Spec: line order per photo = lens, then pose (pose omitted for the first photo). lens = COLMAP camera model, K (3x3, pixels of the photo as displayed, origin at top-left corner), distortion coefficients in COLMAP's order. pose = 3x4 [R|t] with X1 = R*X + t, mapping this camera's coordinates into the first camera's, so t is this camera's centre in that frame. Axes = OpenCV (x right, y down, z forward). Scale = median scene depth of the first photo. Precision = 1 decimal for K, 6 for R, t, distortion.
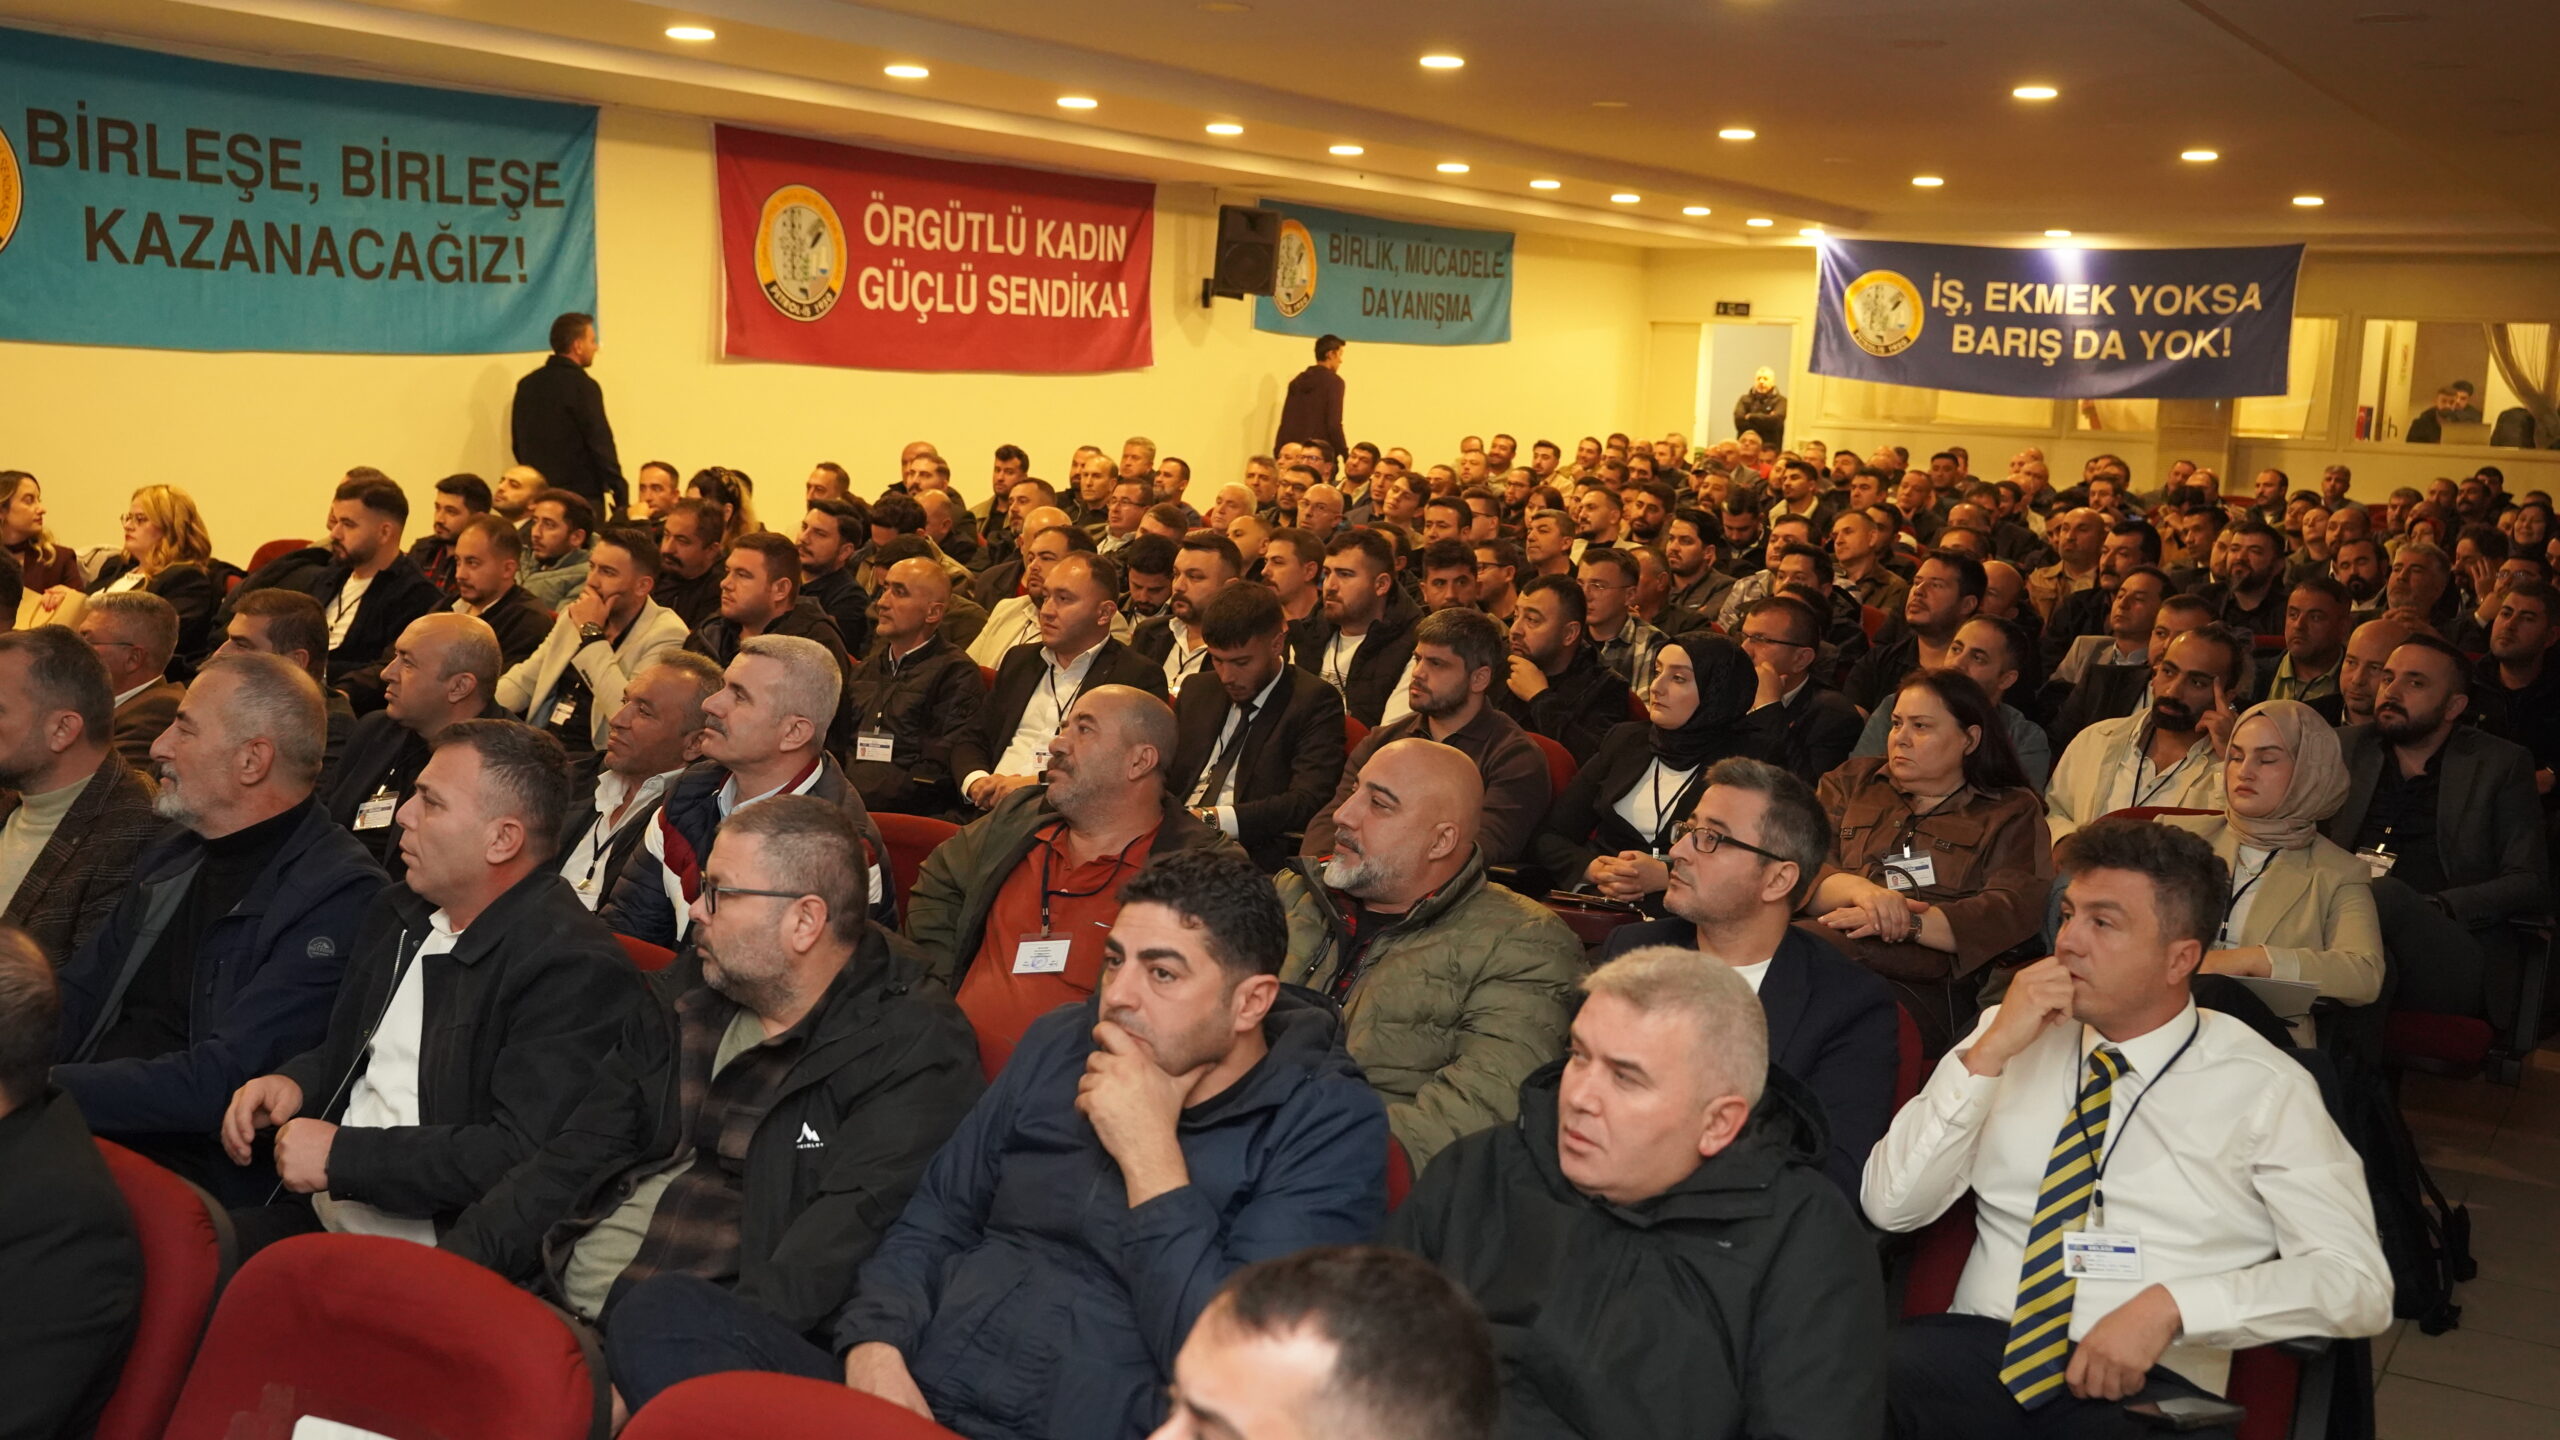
lens RADIAL K [[2480.1, 0, 1276.0], [0, 2480.1, 734.4], [0, 0, 1]] dist [0.003725, -0.006449]
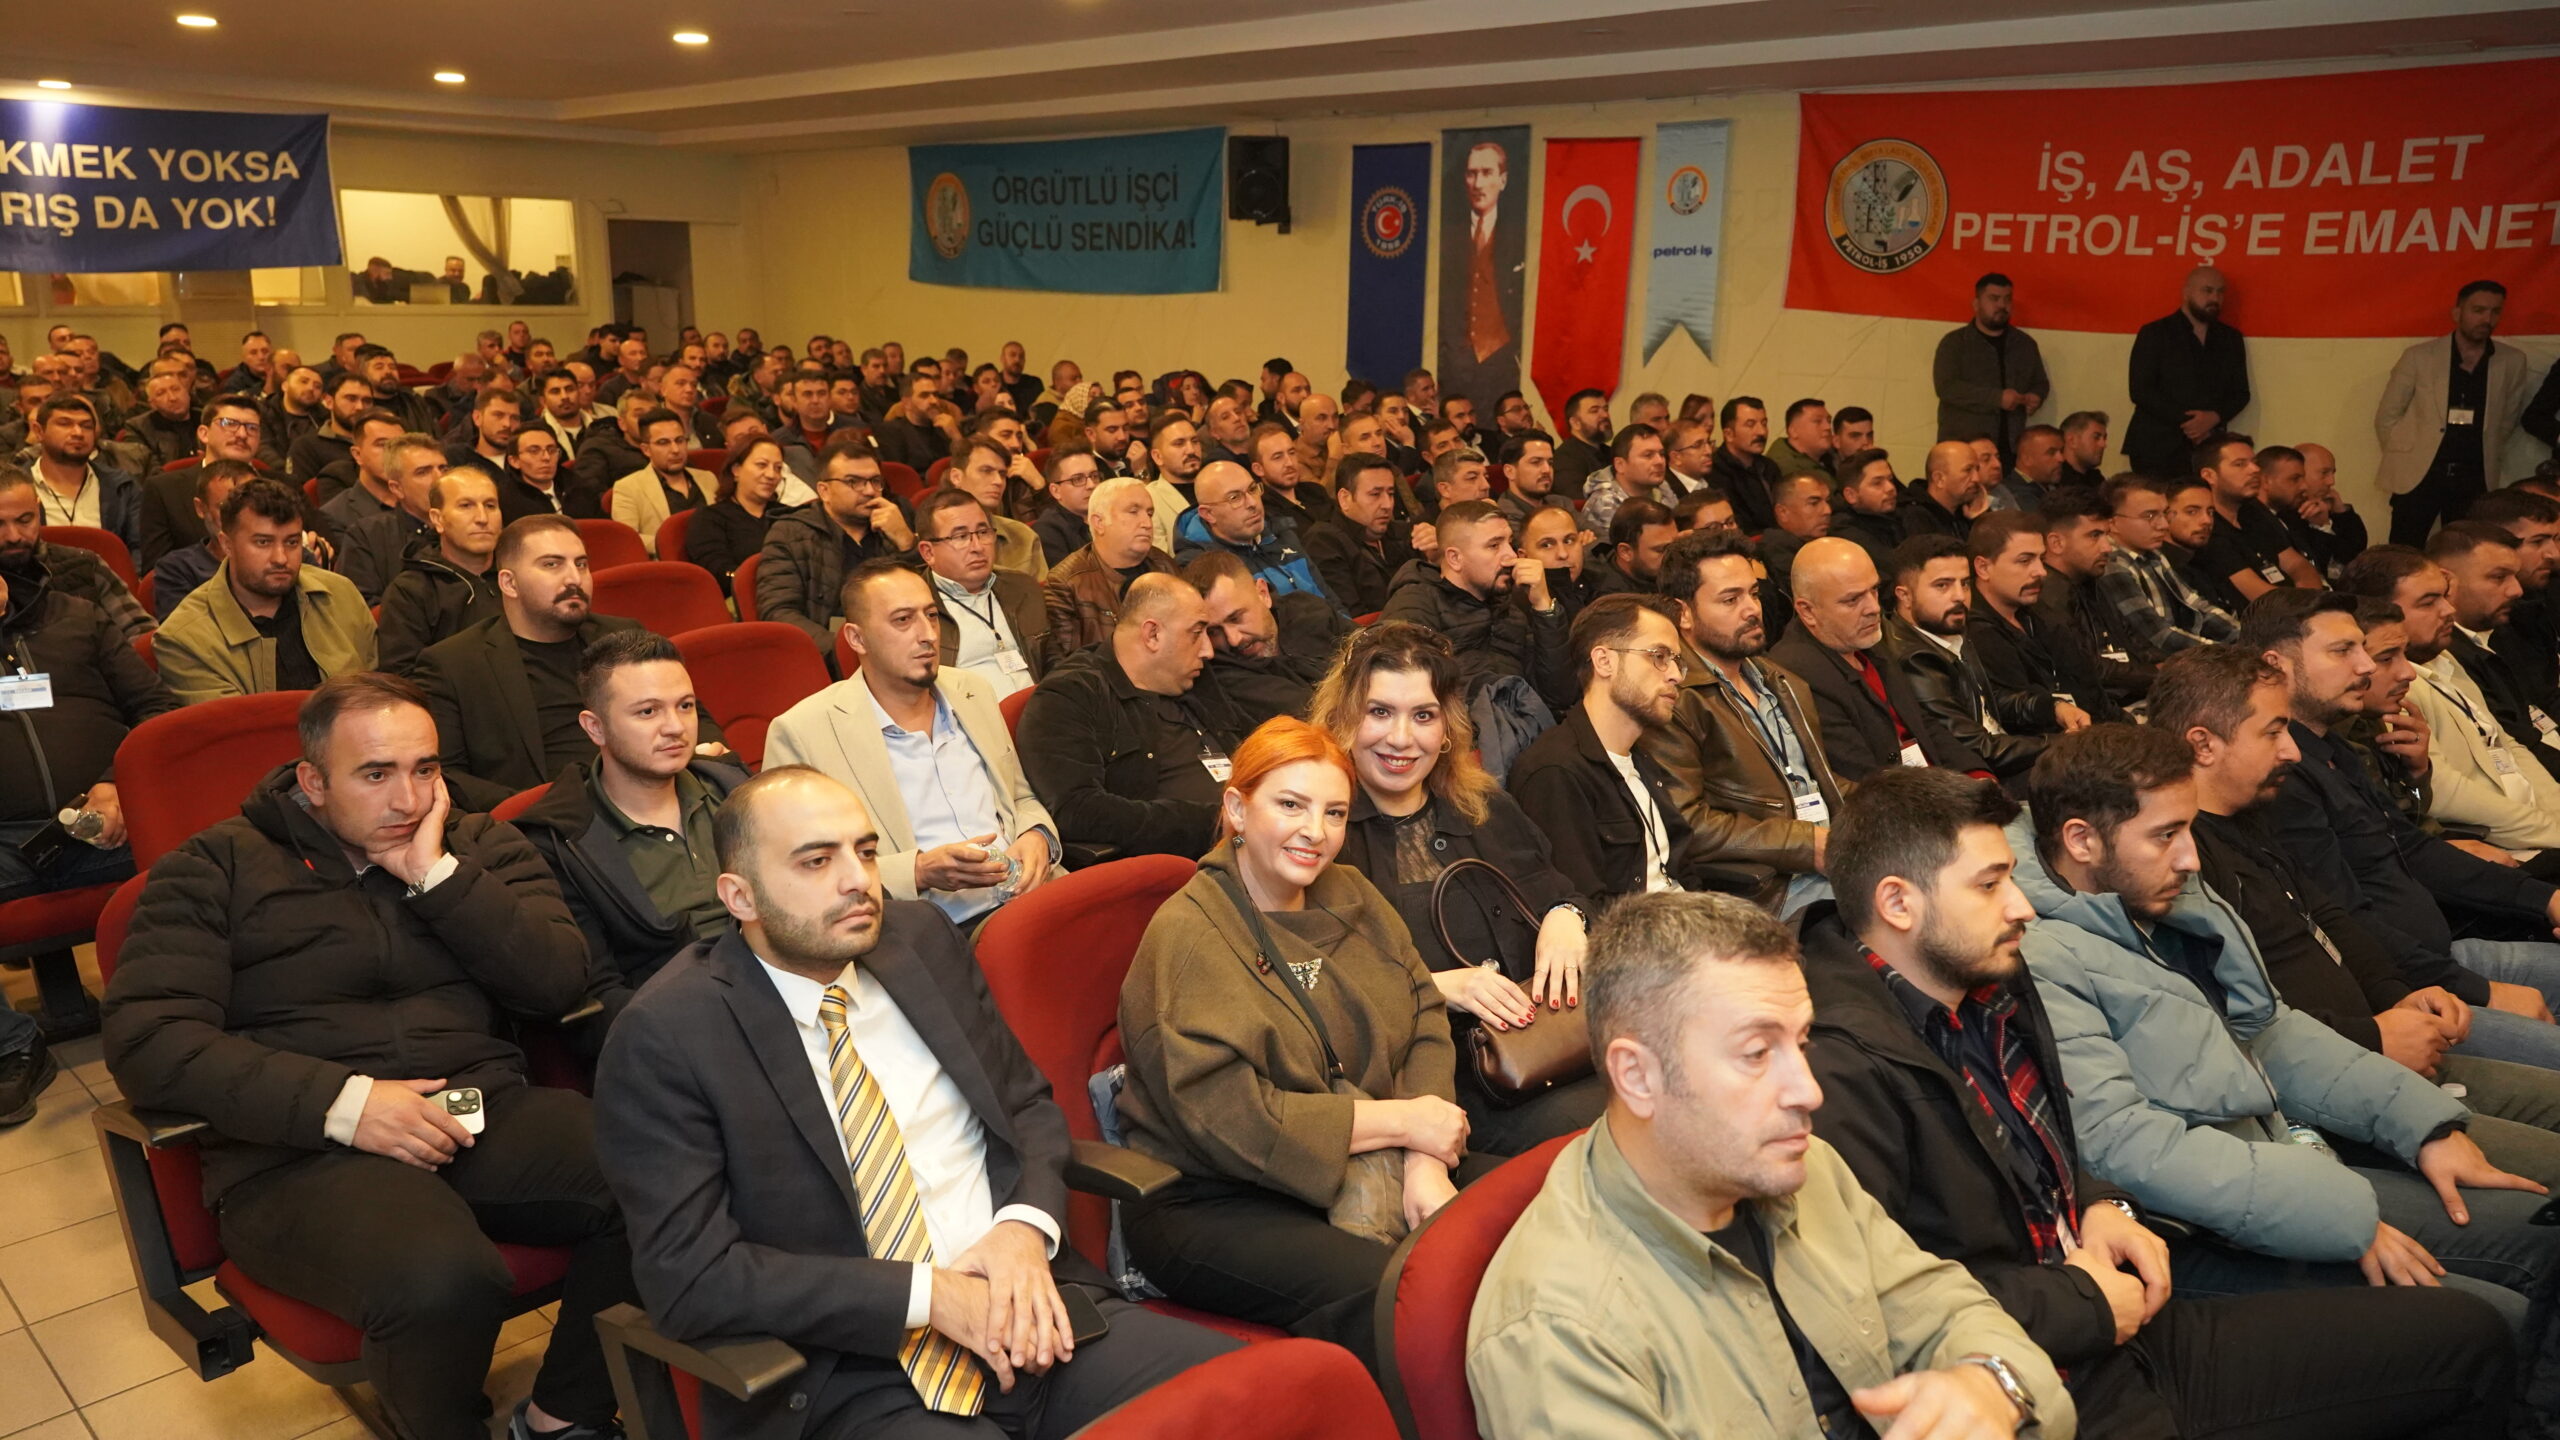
lens RADIAL K [[1739.6, 0, 1280.0], [0, 1739.6, 720.0], [0, 0, 1]] dist [-0.001543, -0.007874]
pose [[0.193720, -0.272355, 0.942494, -0.327565], [0.135085, 0.958947, 0.249344, -0.103976], [-0.971712, 0.079014, 0.222559, 0.597236]]
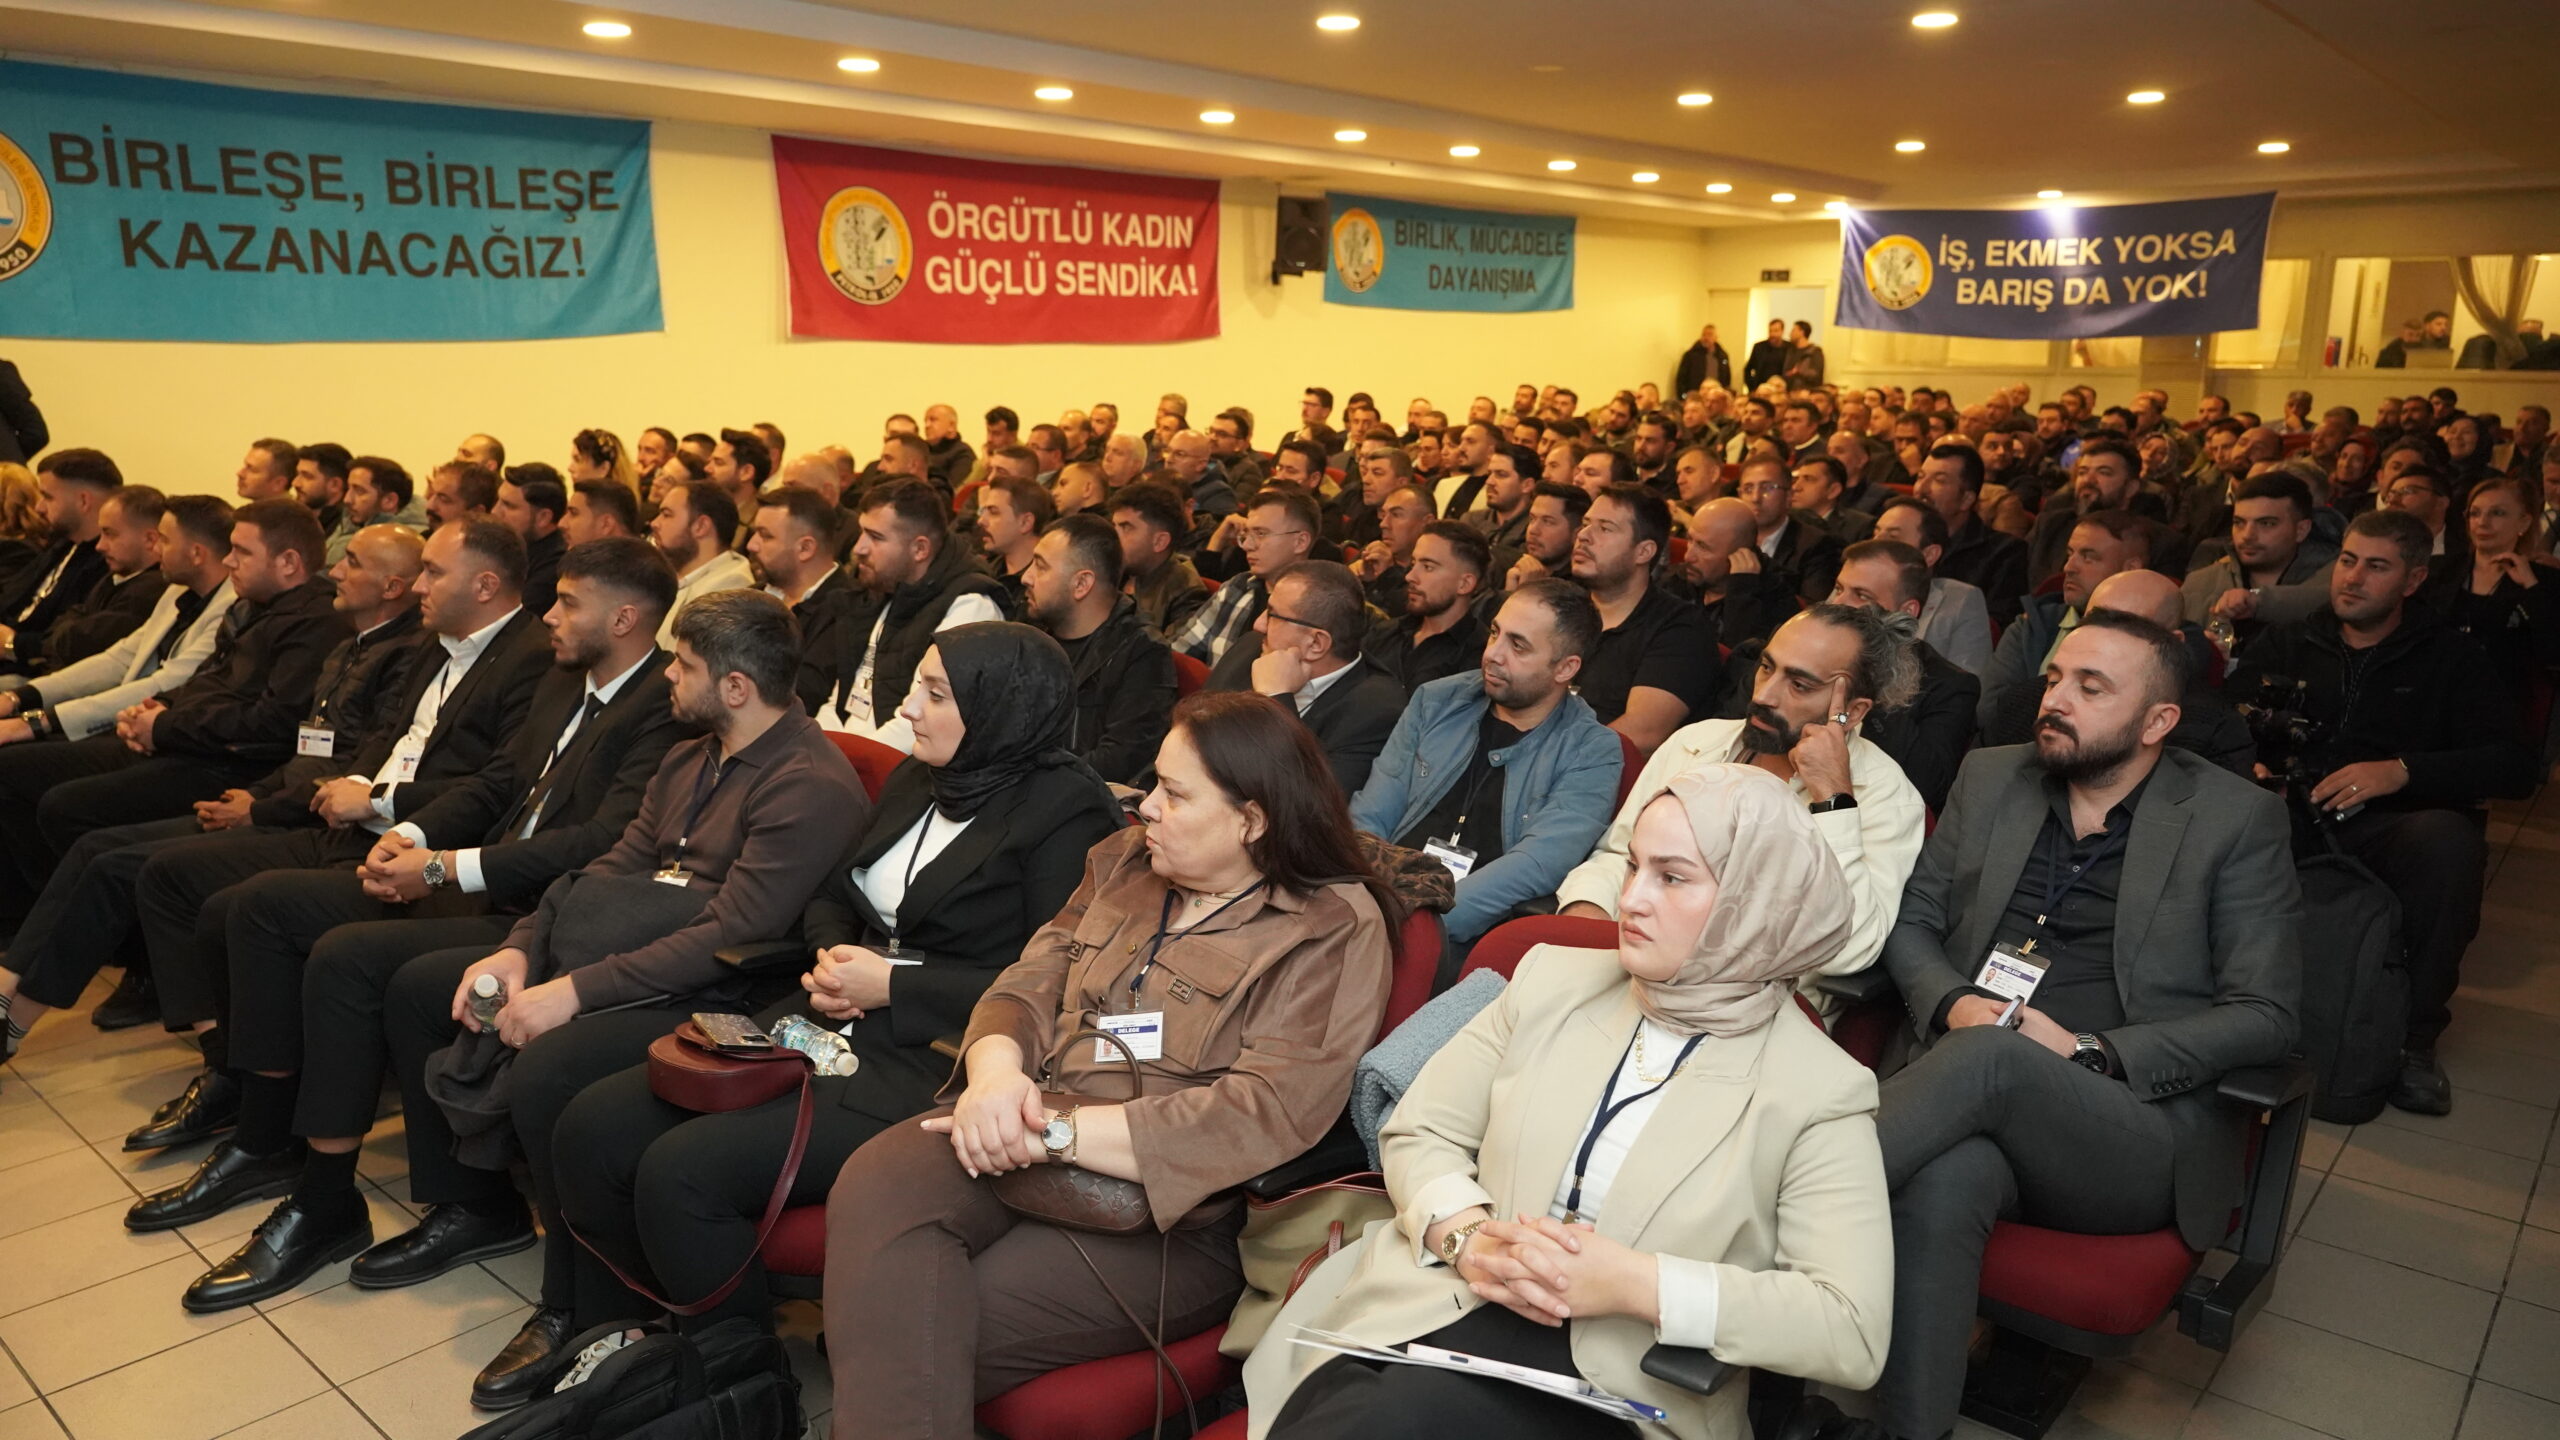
lens RADIAL K [[1715.6, 0, 1280.0], [0, 1715.6, 720.0], [0, 0, 1]] dist [-0.007754, -0.001047]
pose [[0.987219, -0.001721, -0.159361, 0.117286], [0.011654, 0.998044, 0.061417, -0.015344], [0.158943, -0.062489, 0.985308, 0.192942]]
